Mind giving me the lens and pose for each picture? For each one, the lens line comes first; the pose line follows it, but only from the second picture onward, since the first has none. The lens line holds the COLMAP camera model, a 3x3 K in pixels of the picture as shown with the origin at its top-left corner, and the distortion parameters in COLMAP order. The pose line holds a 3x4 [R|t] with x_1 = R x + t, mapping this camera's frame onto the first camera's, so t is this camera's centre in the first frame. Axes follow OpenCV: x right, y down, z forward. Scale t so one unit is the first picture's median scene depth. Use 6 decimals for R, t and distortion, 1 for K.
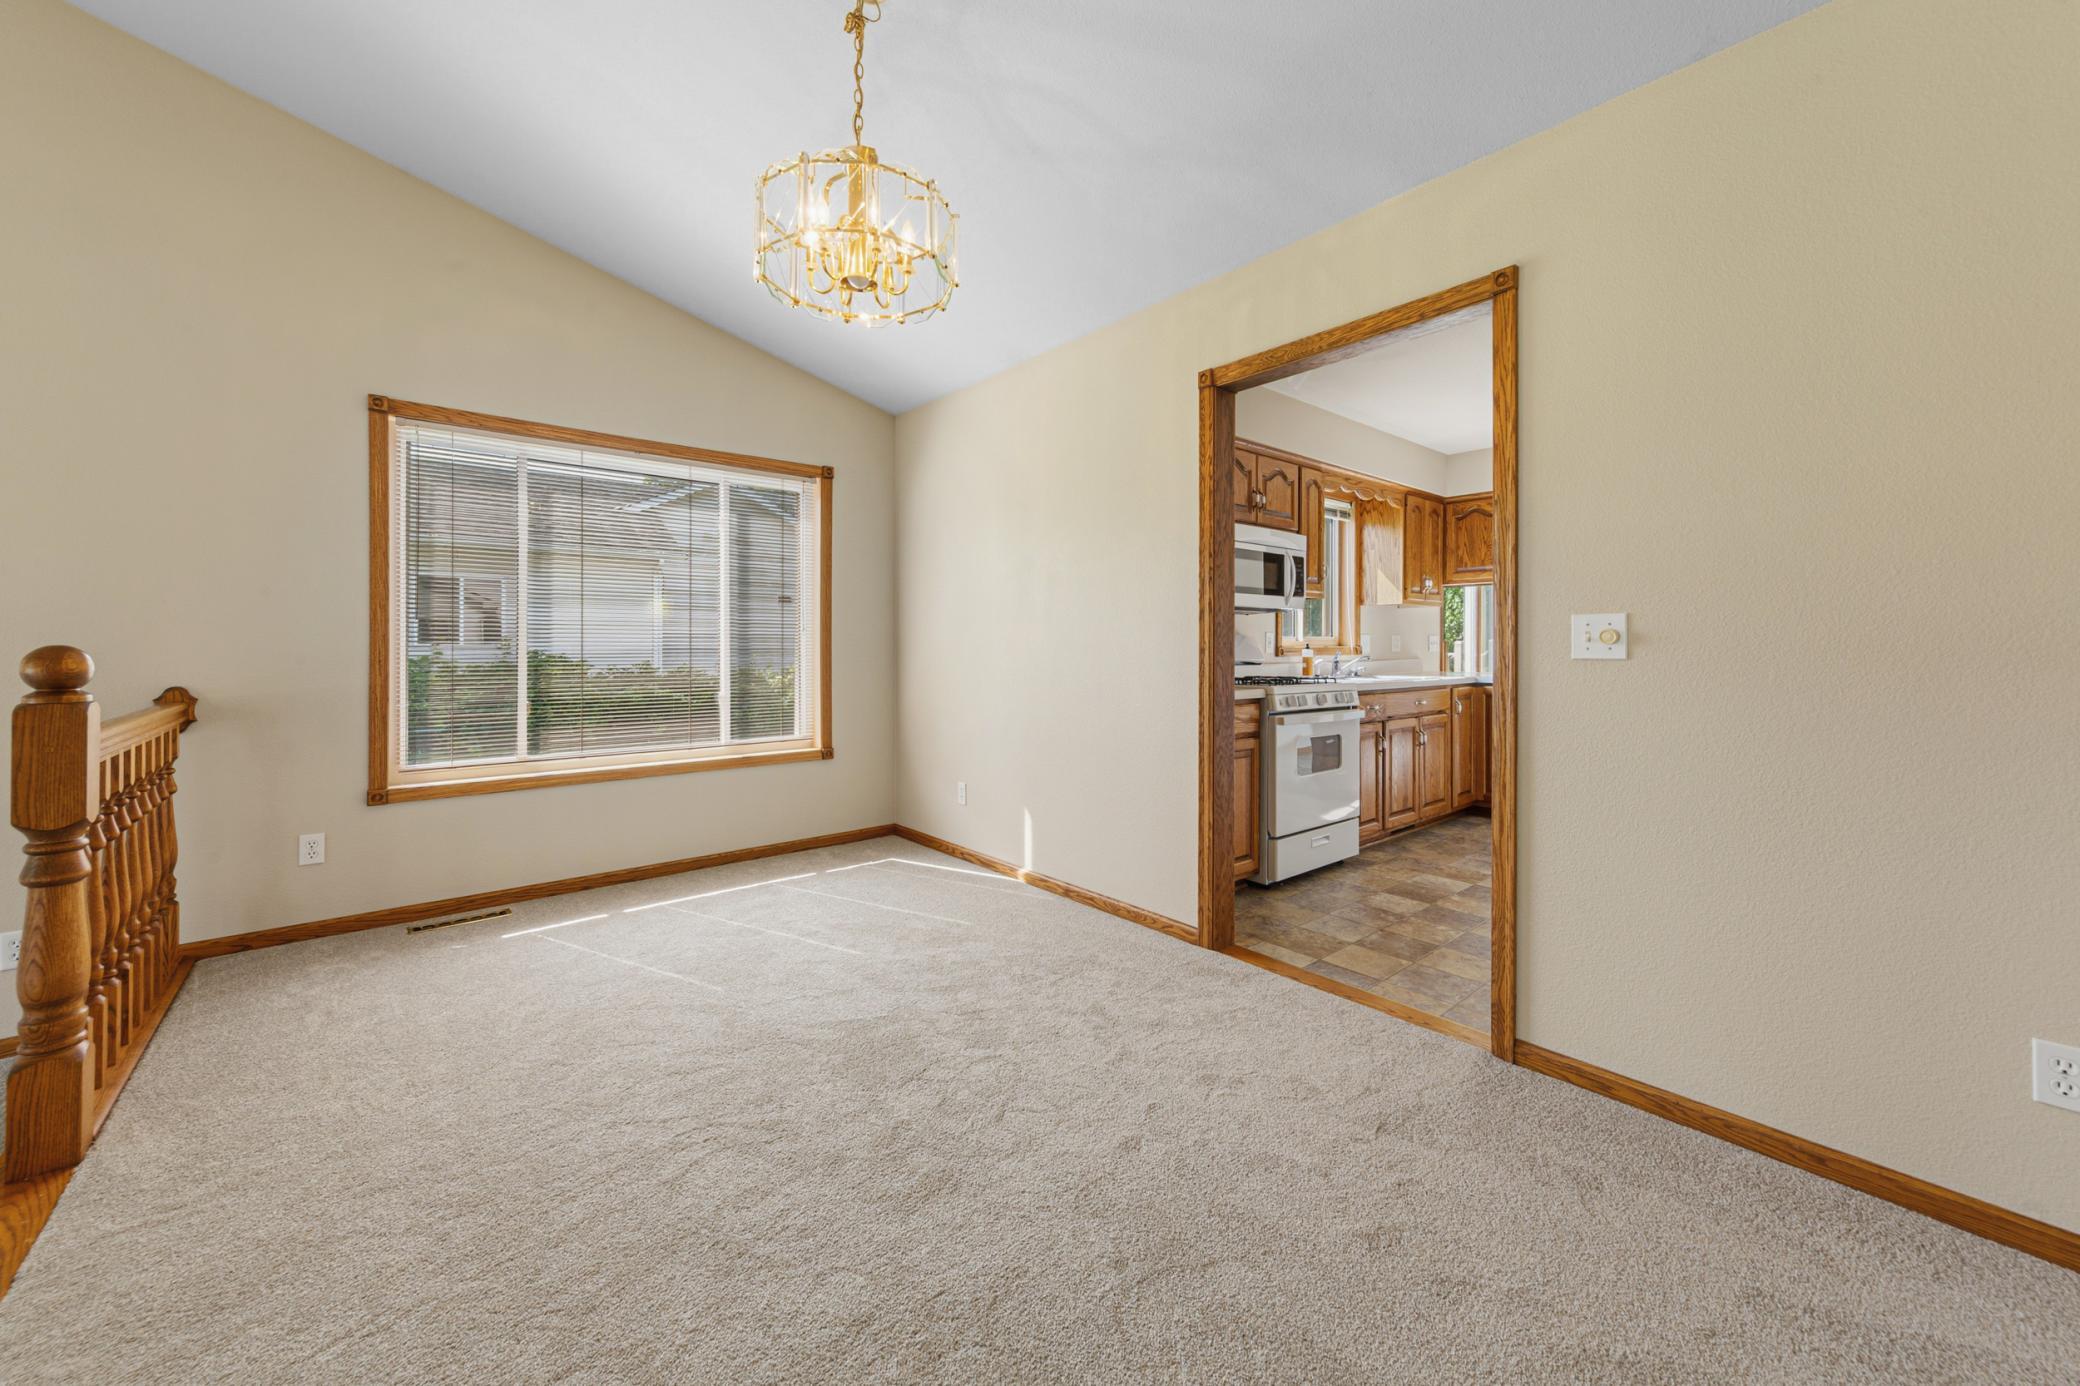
lens RADIAL K [[780.9, 0, 1052.0], [0, 780.9, 659.8], [0, 0, 1]] dist [0.005804, -0.000045]
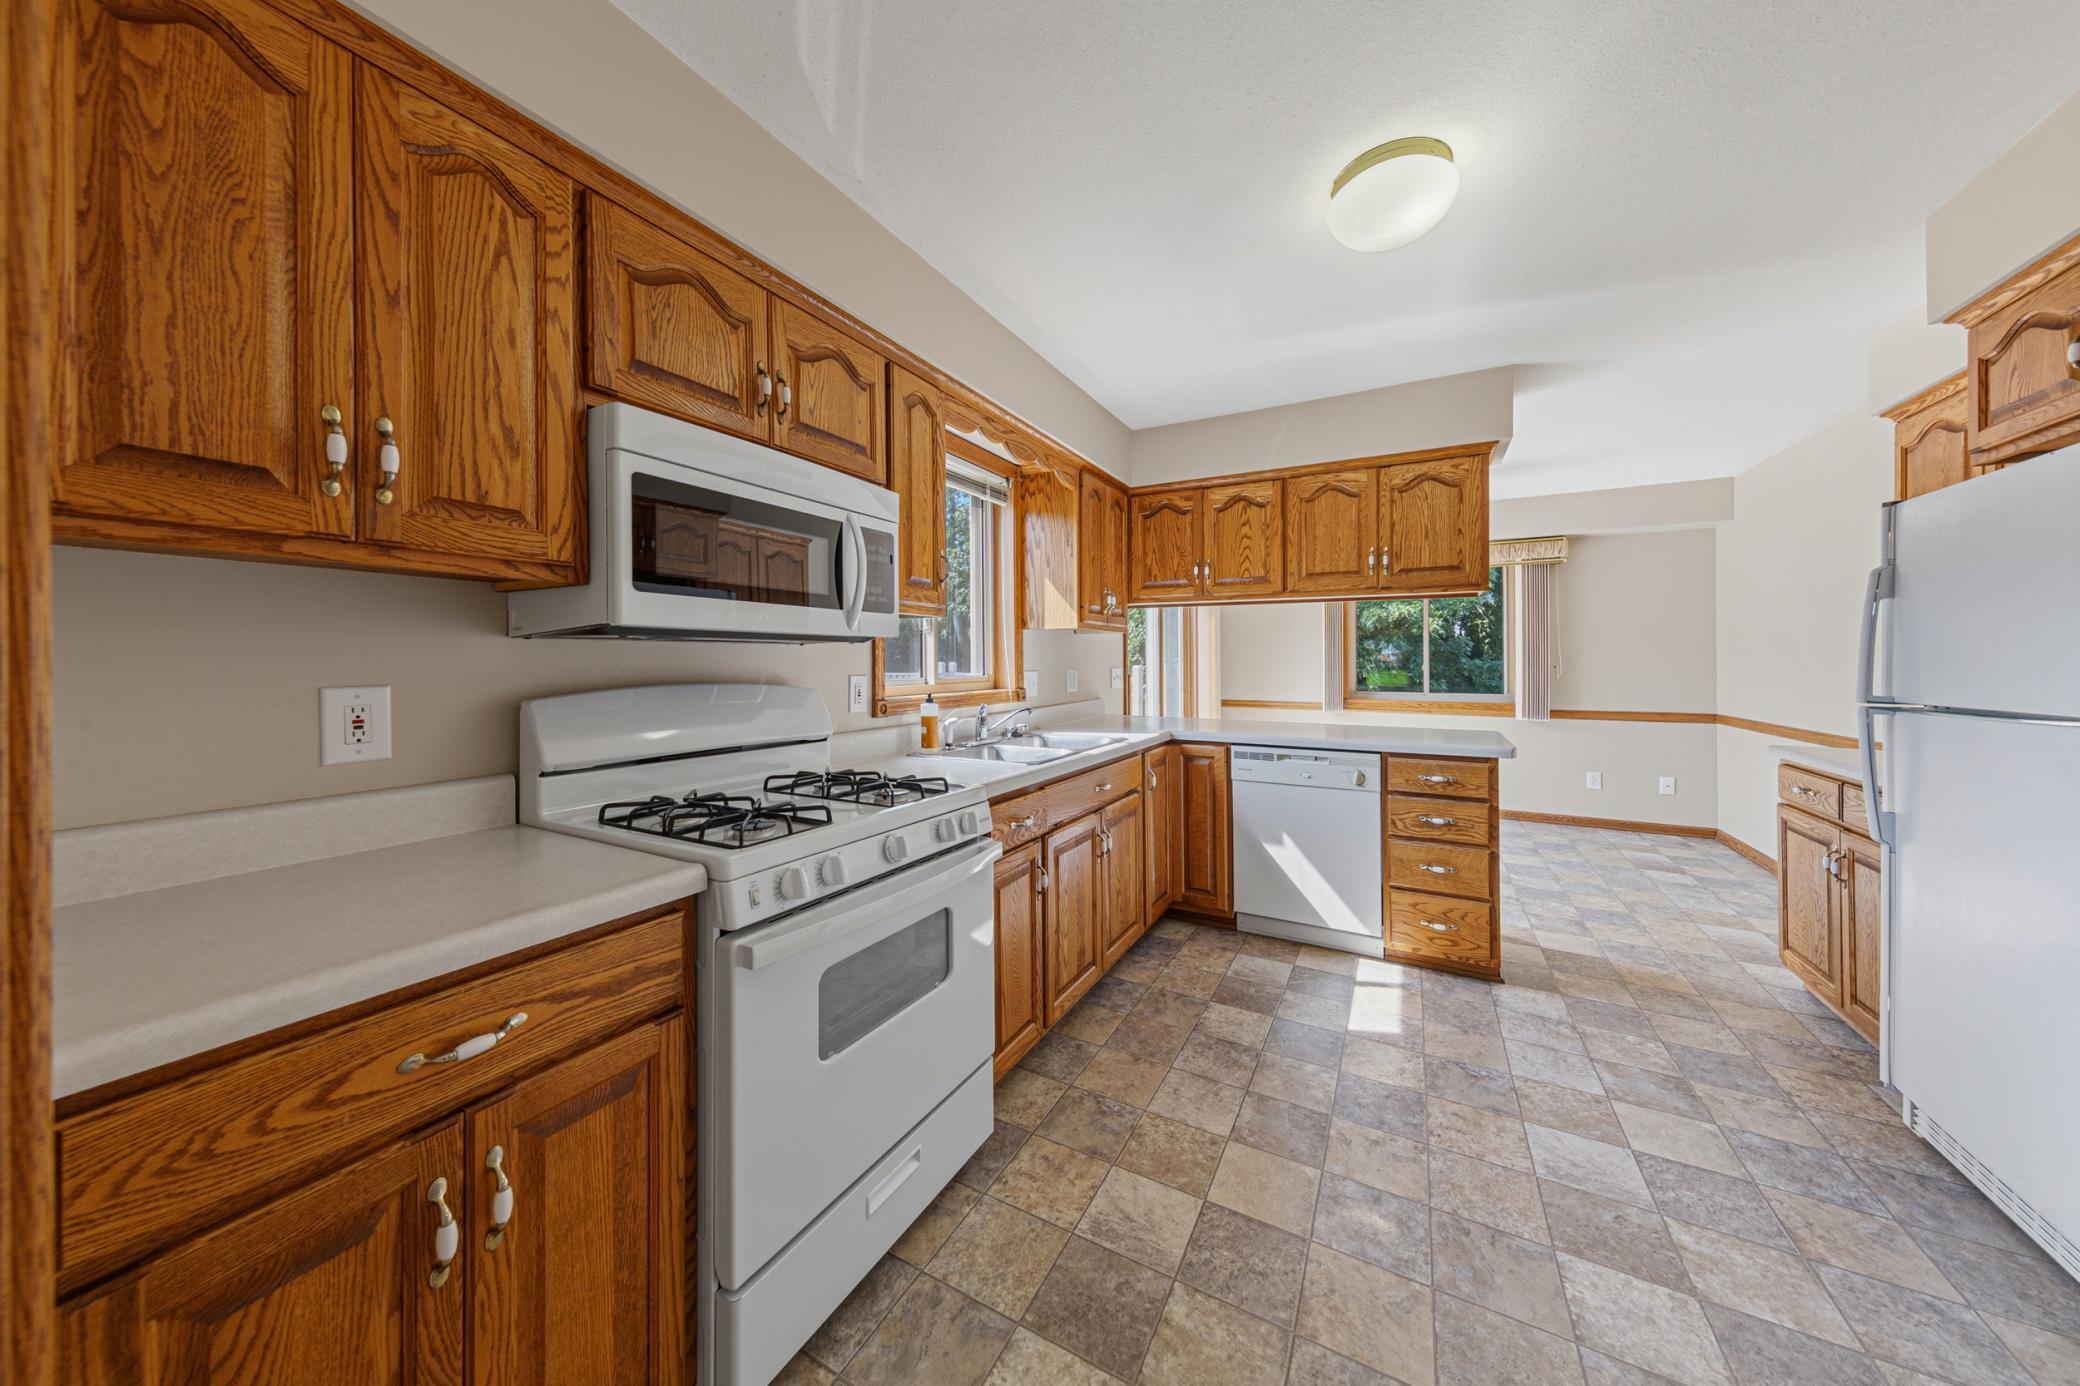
lens RADIAL K [[676.5, 0, 1059.6], [0, 676.5, 663.8], [0, 0, 1]] dist [0.008169, -0.000907]
pose [[0.929034, -0.003008, 0.369981, 0.247664], [0.007087, 0.999928, -0.009664, -0.040233], [-0.369926, 0.011600, 0.928989, 0.526059]]
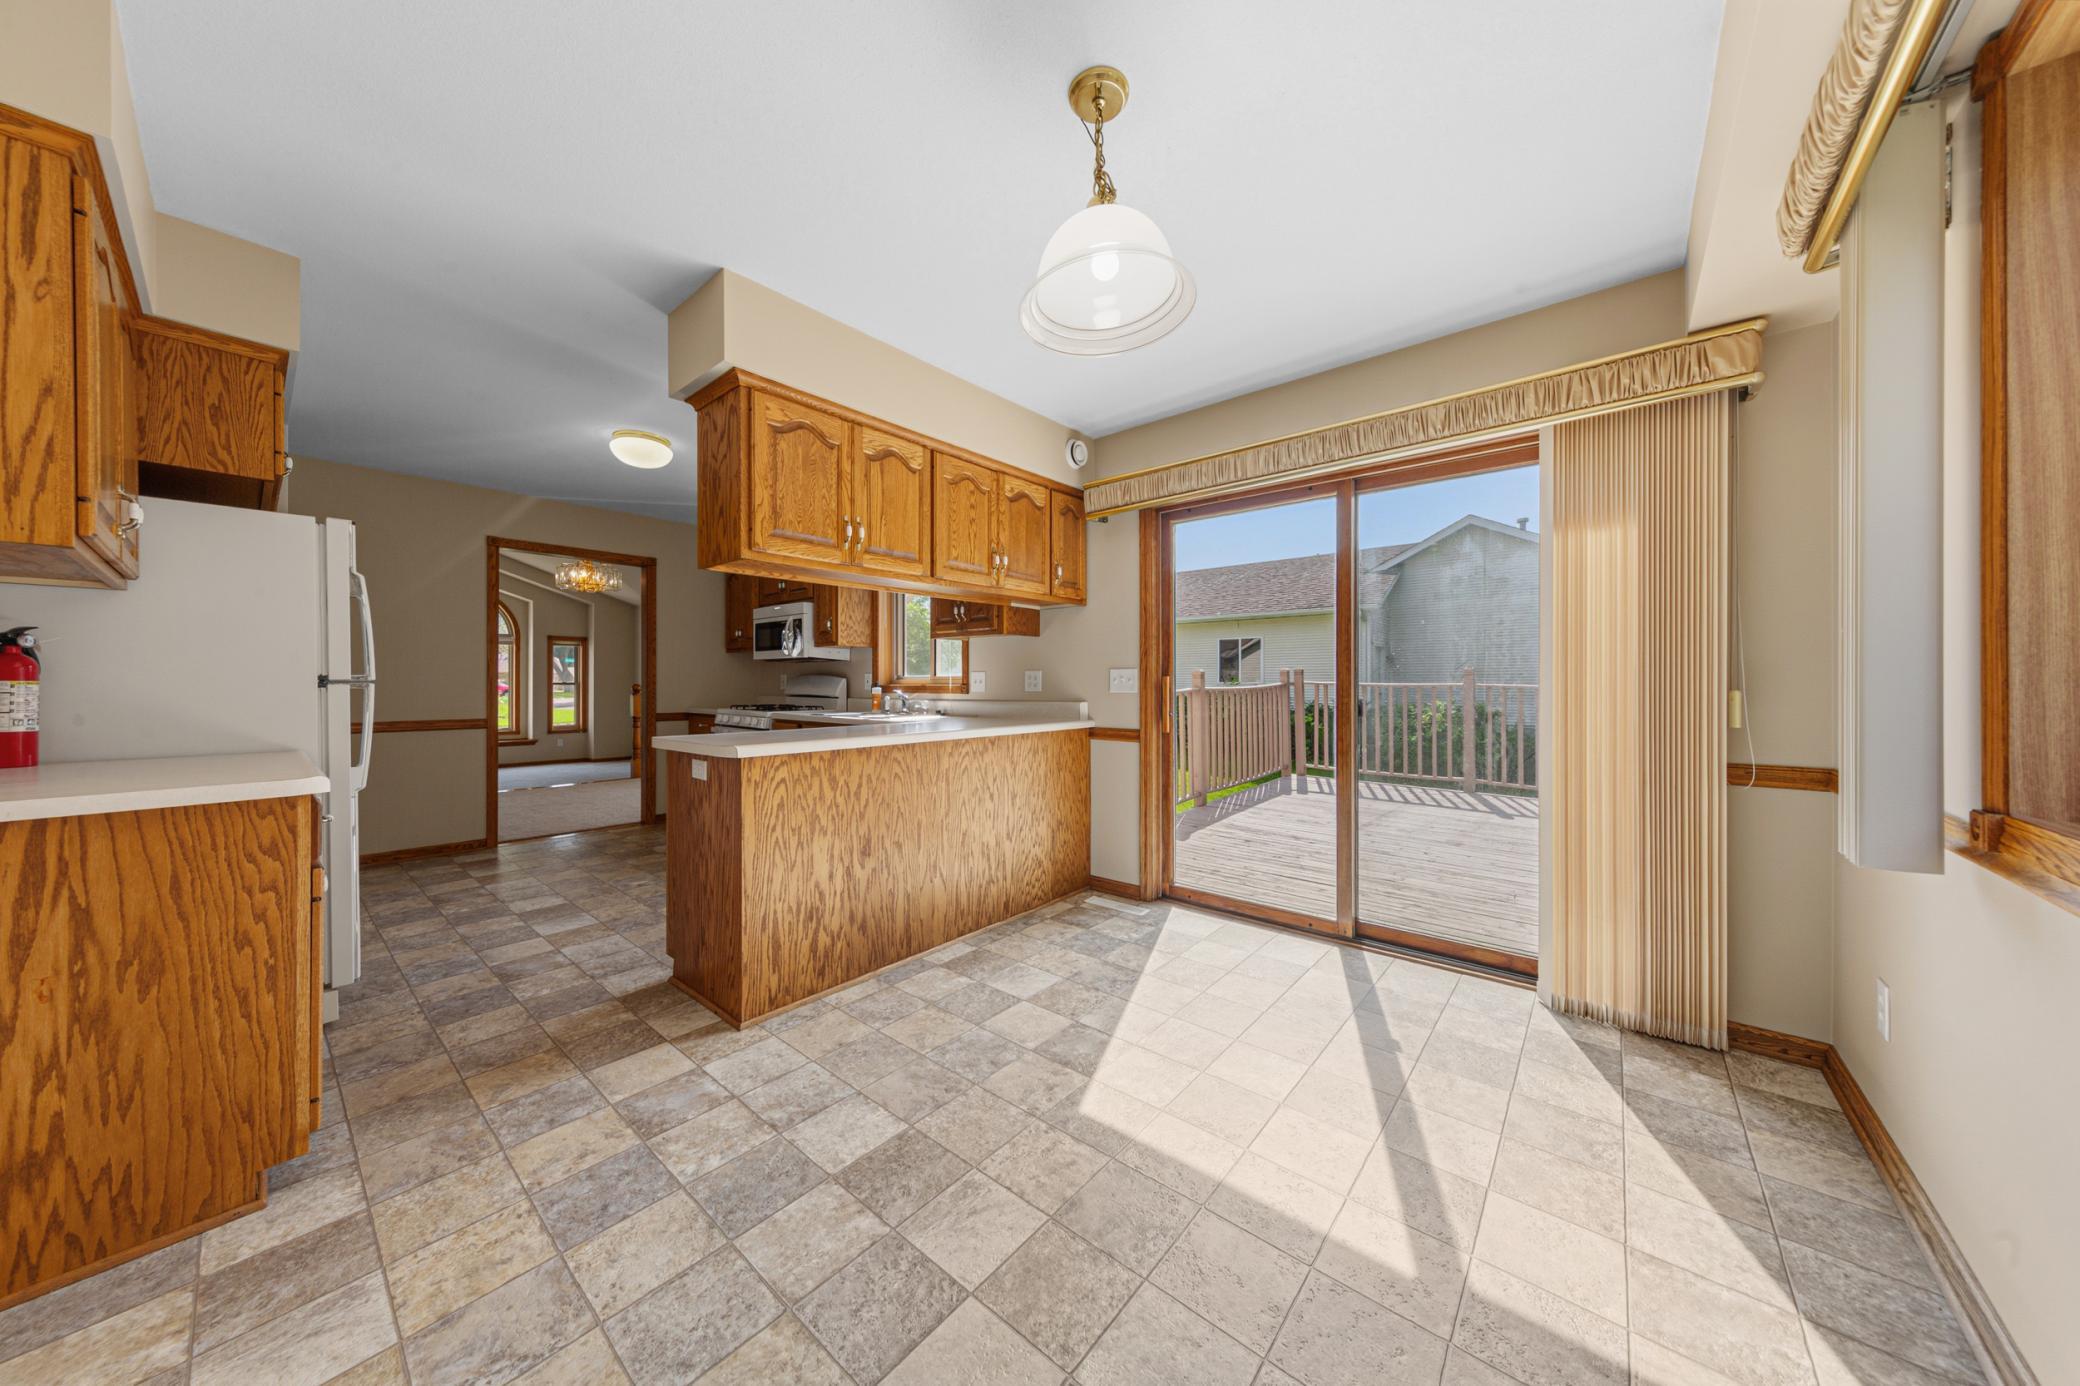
lens RADIAL K [[676.5, 0, 1030.0], [0, 676.5, 681.7], [0, 0, 1]] dist [0.008169, -0.000907]
pose [[0.145298, -0.003142, -0.989383, 1.469059], [-0.015874, 0.999859, -0.005507, -0.021272], [0.989261, 0.016505, 0.145227, 1.166093]]
